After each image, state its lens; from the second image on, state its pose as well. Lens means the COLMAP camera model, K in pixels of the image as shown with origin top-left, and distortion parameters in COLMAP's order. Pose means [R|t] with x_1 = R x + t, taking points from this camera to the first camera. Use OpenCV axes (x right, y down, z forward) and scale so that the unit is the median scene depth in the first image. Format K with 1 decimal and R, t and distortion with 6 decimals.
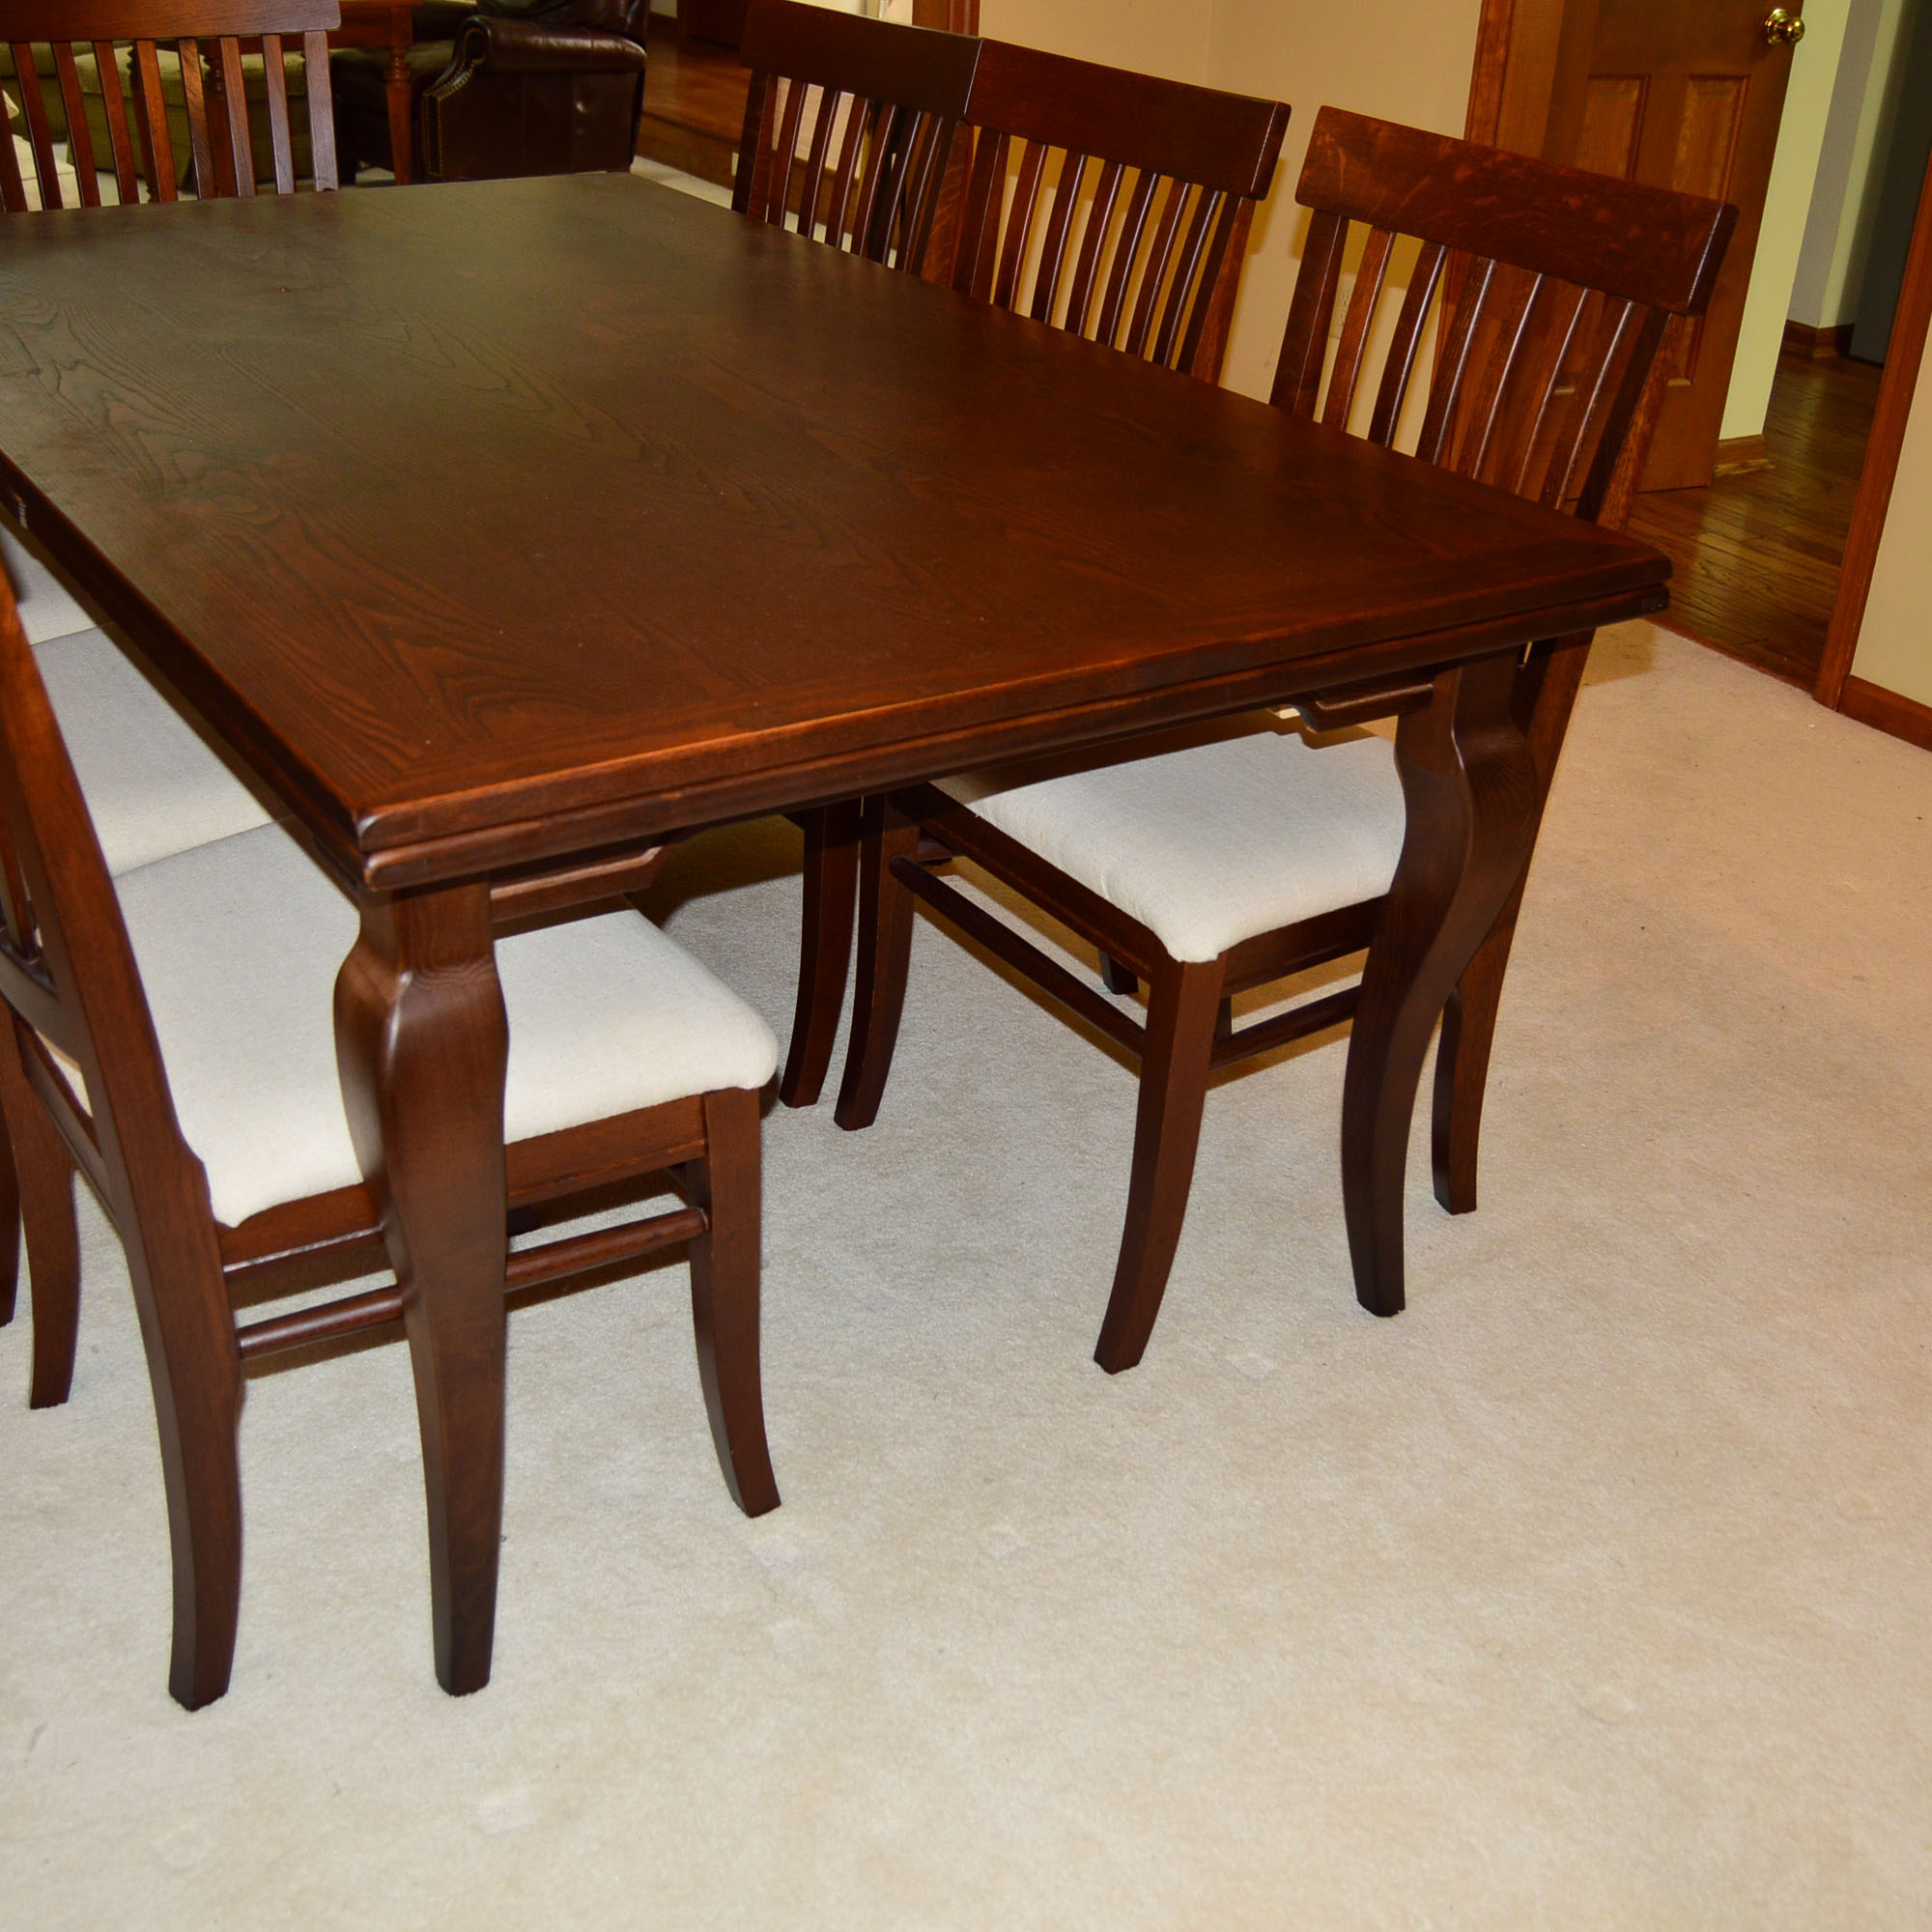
lens RADIAL K [[2358.2, 0, 966.0], [0, 2358.2, 966.0], [0, 0, 1]] dist [-0.103586, 0.040270]
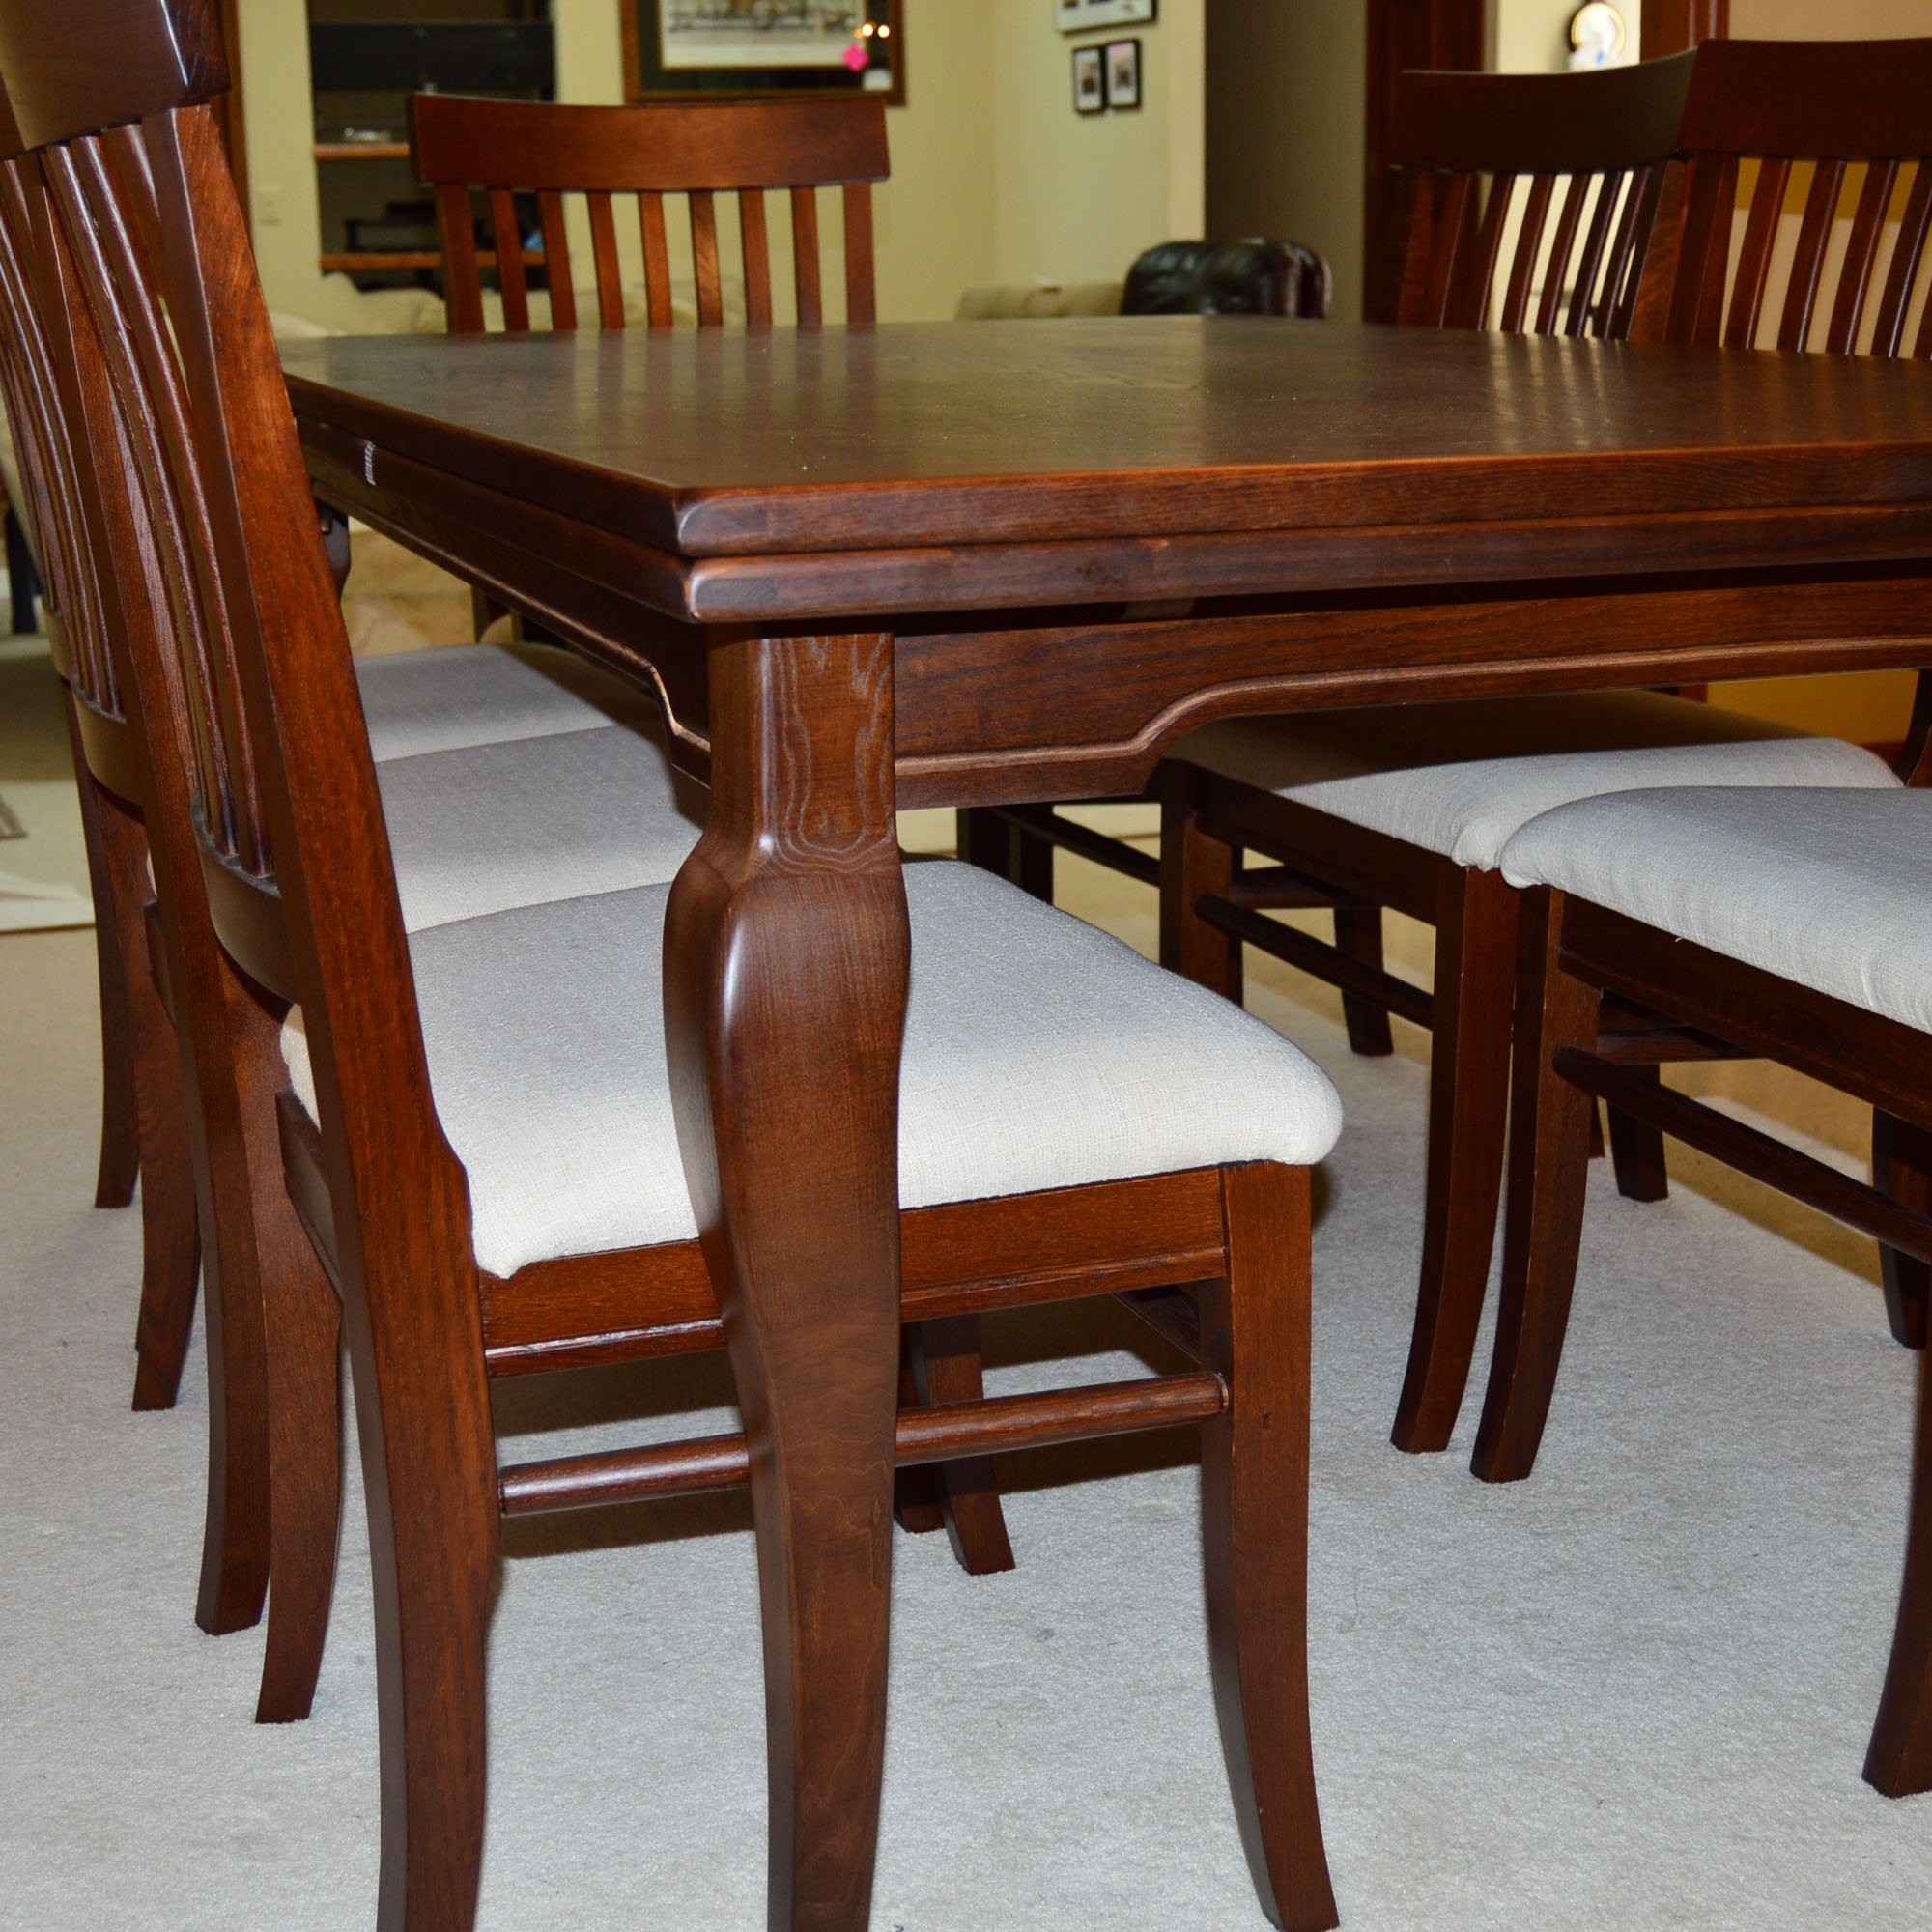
lens RADIAL K [[3051.8, 0, 966.0], [0, 3051.8, 966.0], [0, 0, 1]] dist [-0.097740, 0.103935]
pose [[0.967787, -0.004260, -0.251735, 0.028528], [-0.061130, 0.965962, -0.251356, 0.189166], [0.244237, 0.258648, 0.934585, 0.153533]]
